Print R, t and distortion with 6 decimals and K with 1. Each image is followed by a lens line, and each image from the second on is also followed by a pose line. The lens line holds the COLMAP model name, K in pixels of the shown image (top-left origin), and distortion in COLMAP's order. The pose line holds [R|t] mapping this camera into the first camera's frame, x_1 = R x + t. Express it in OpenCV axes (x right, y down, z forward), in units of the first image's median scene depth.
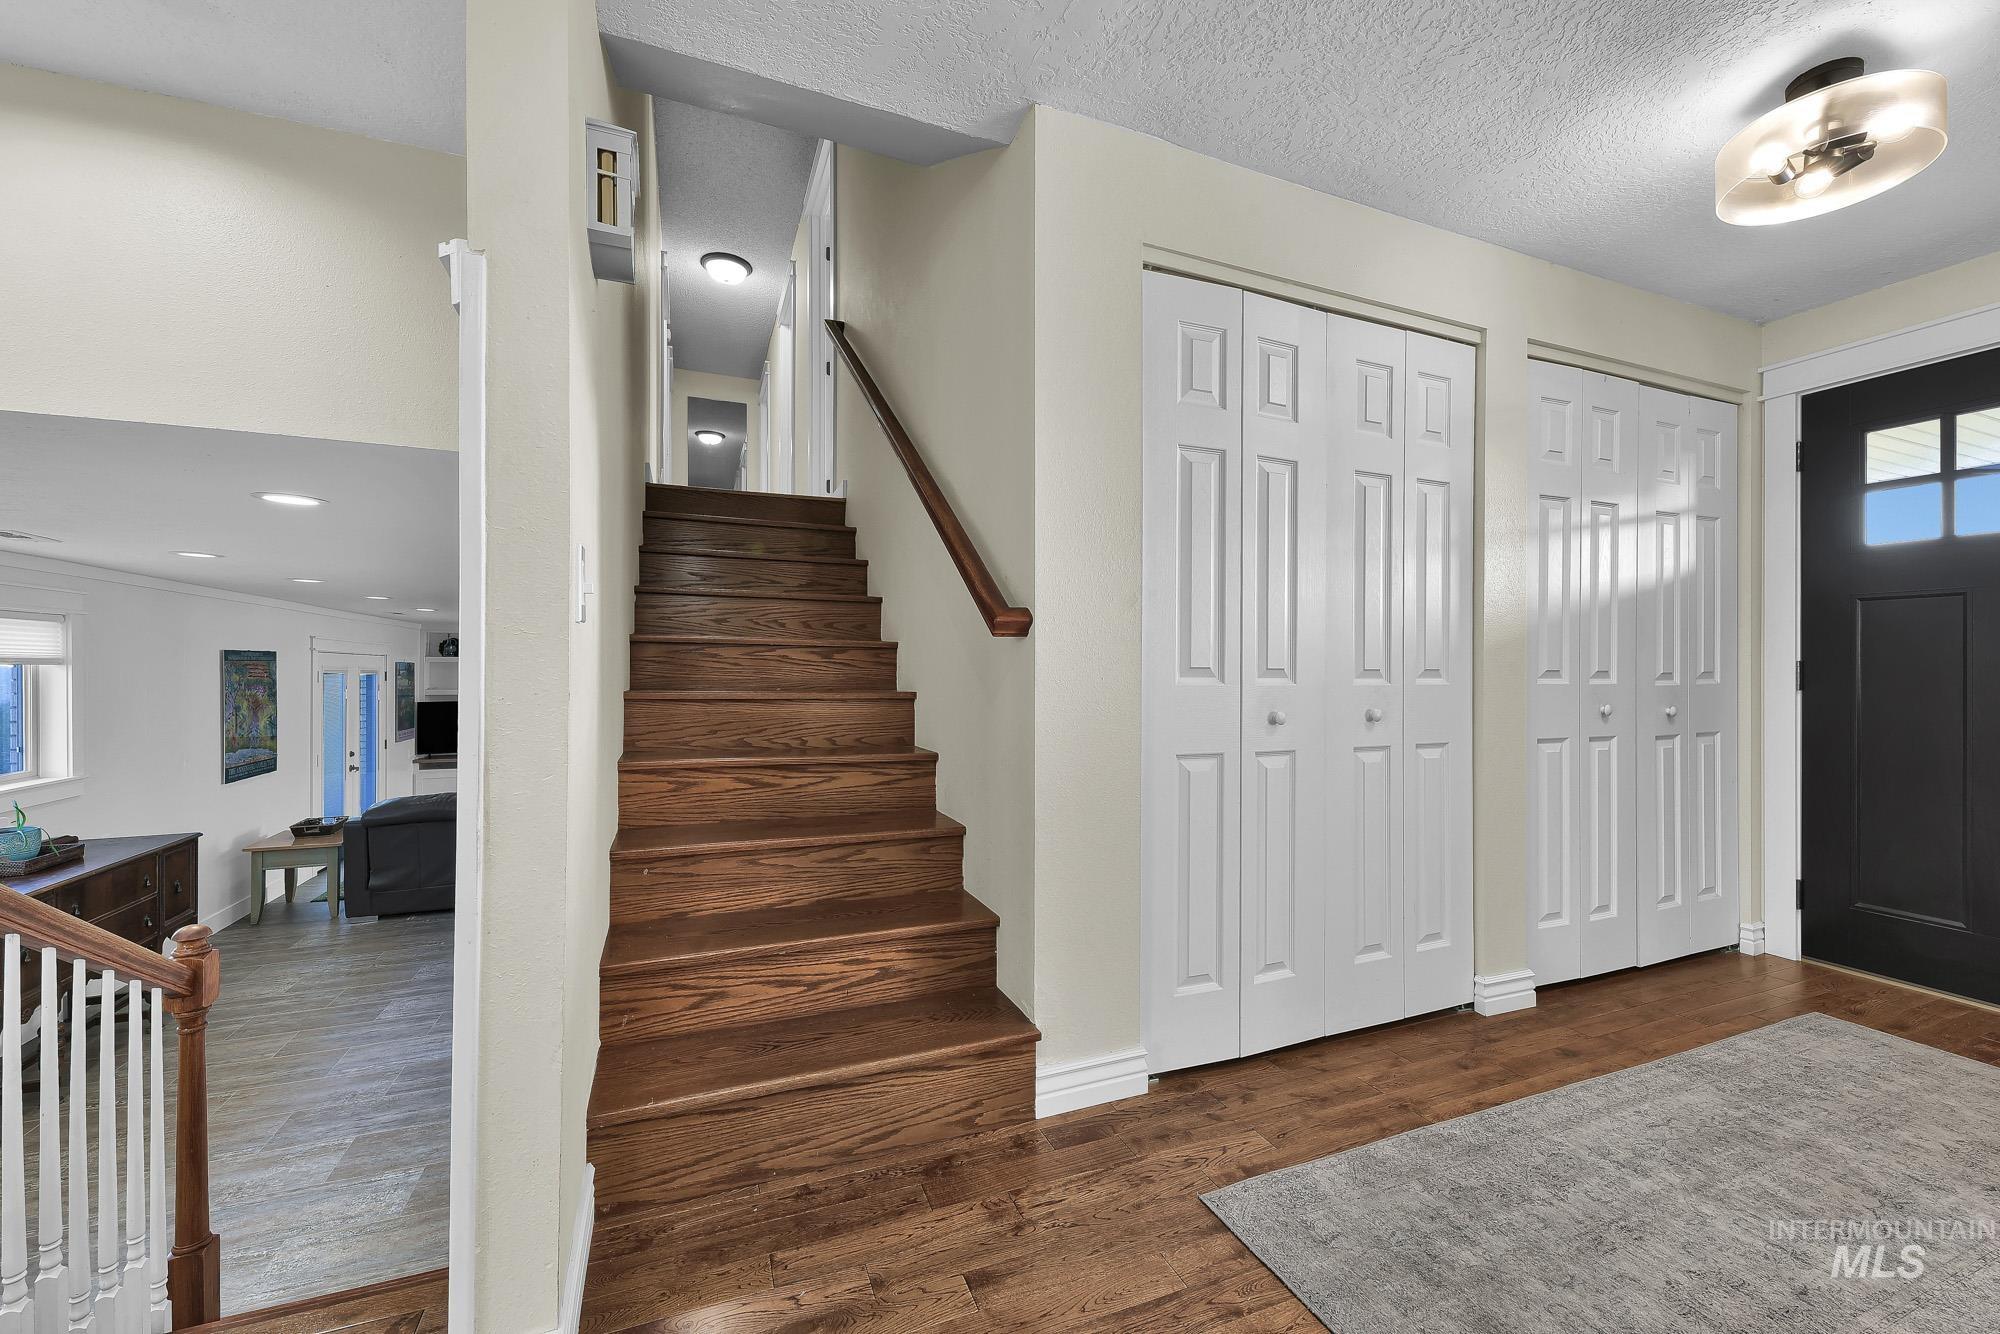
lens RADIAL K [[766.9, 0, 997.9], [0, 766.9, 666.4], [0, 0, 1]] dist [0.000504, 0.000074]
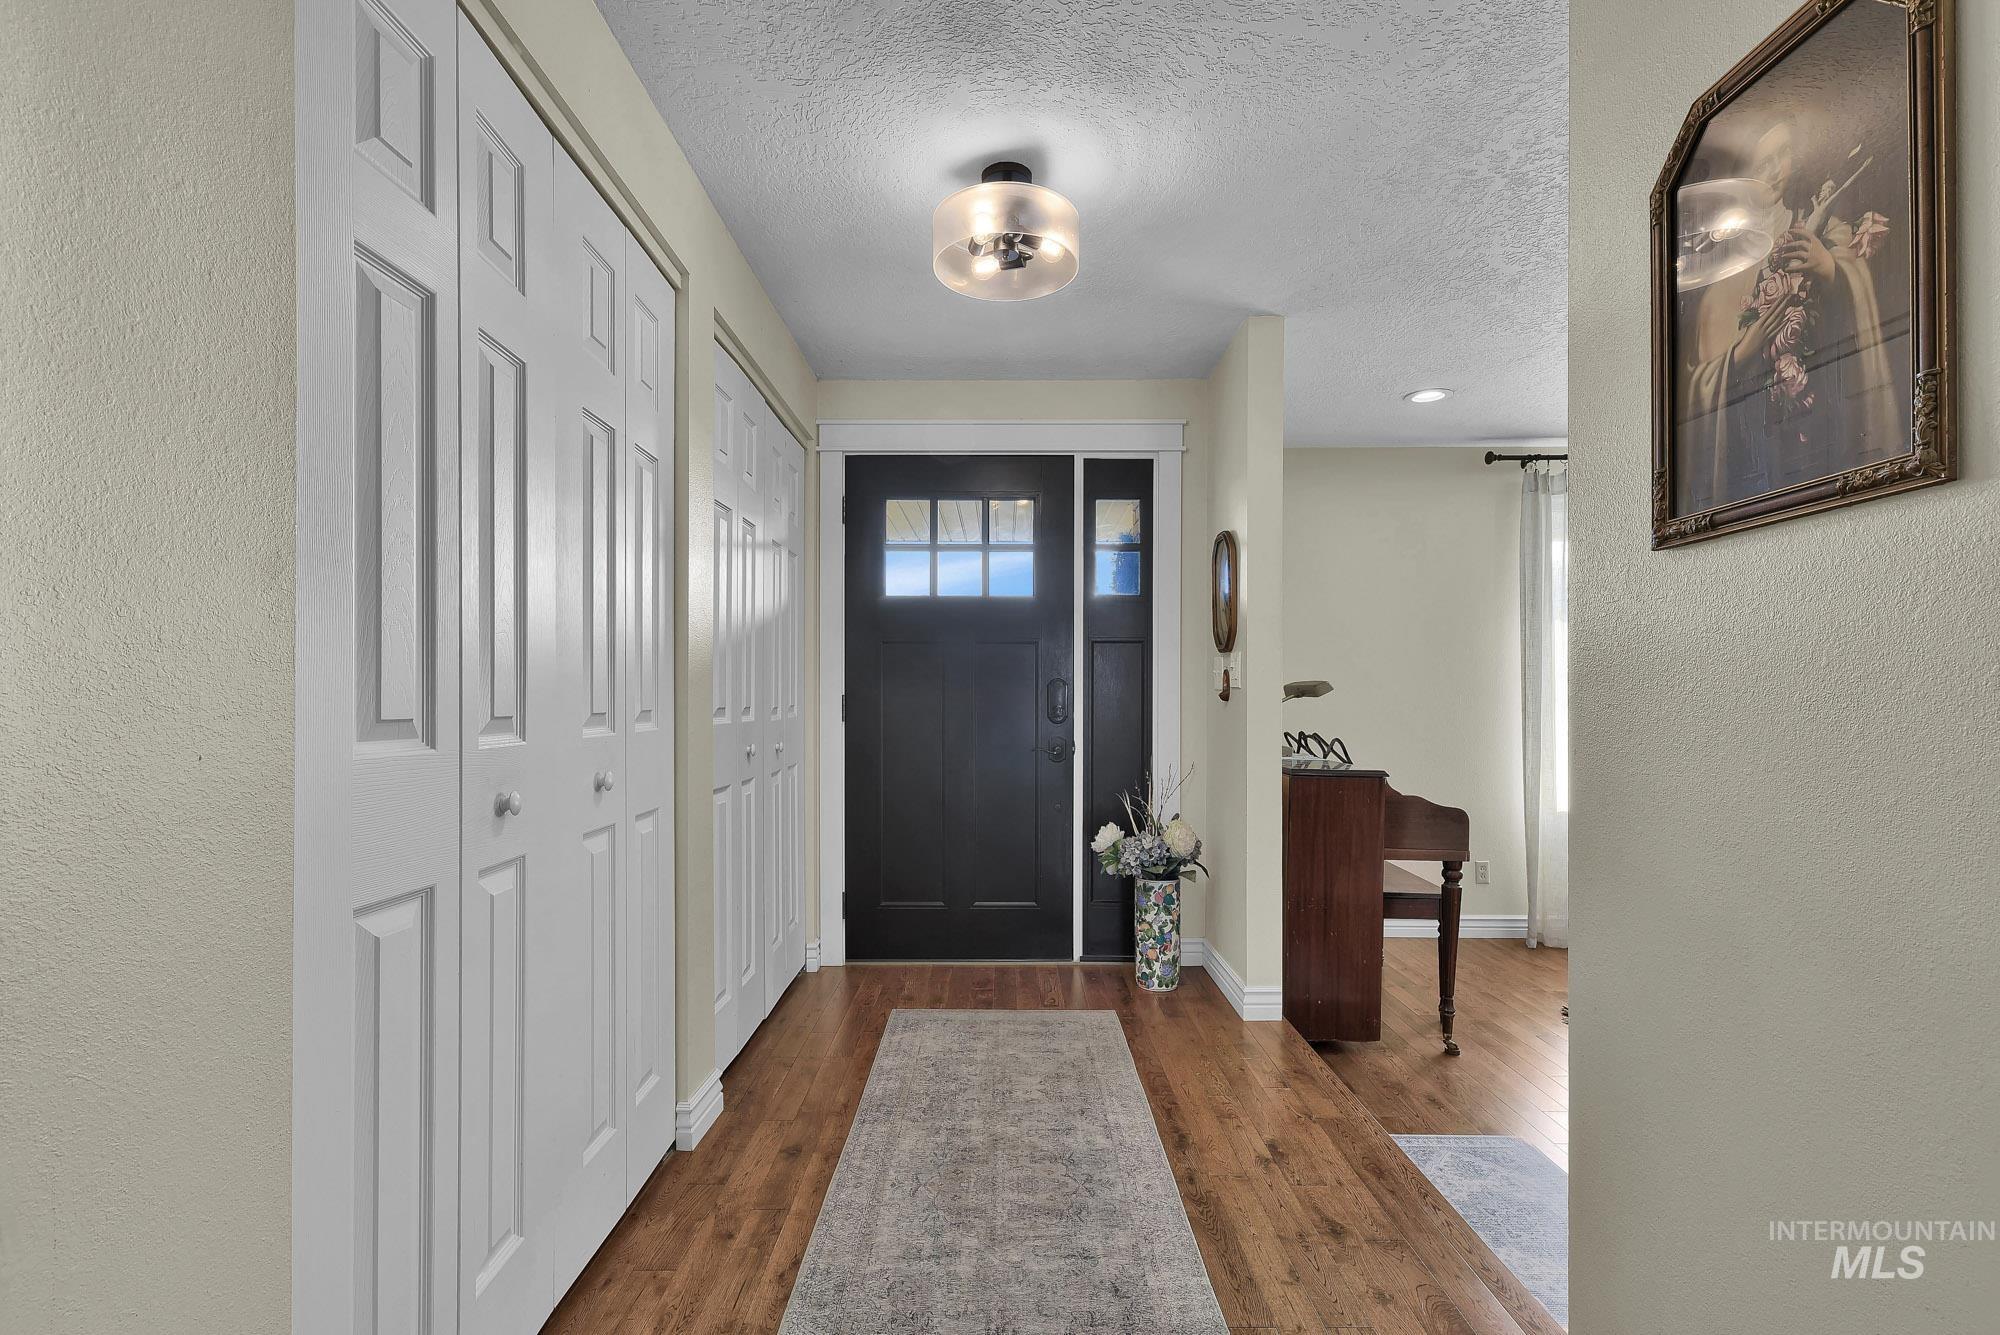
lens RADIAL K [[912.2, 0, 1000.2], [0, 912.2, 694.5], [0, 0, 1]] dist [0.003228, 0.000154]
pose [[0.376718, -0.002587, 0.926325, -0.116760], [-0.001031, 0.999994, 0.003212, -0.014984], [-0.926328, -0.002165, 0.376713, 0.382636]]
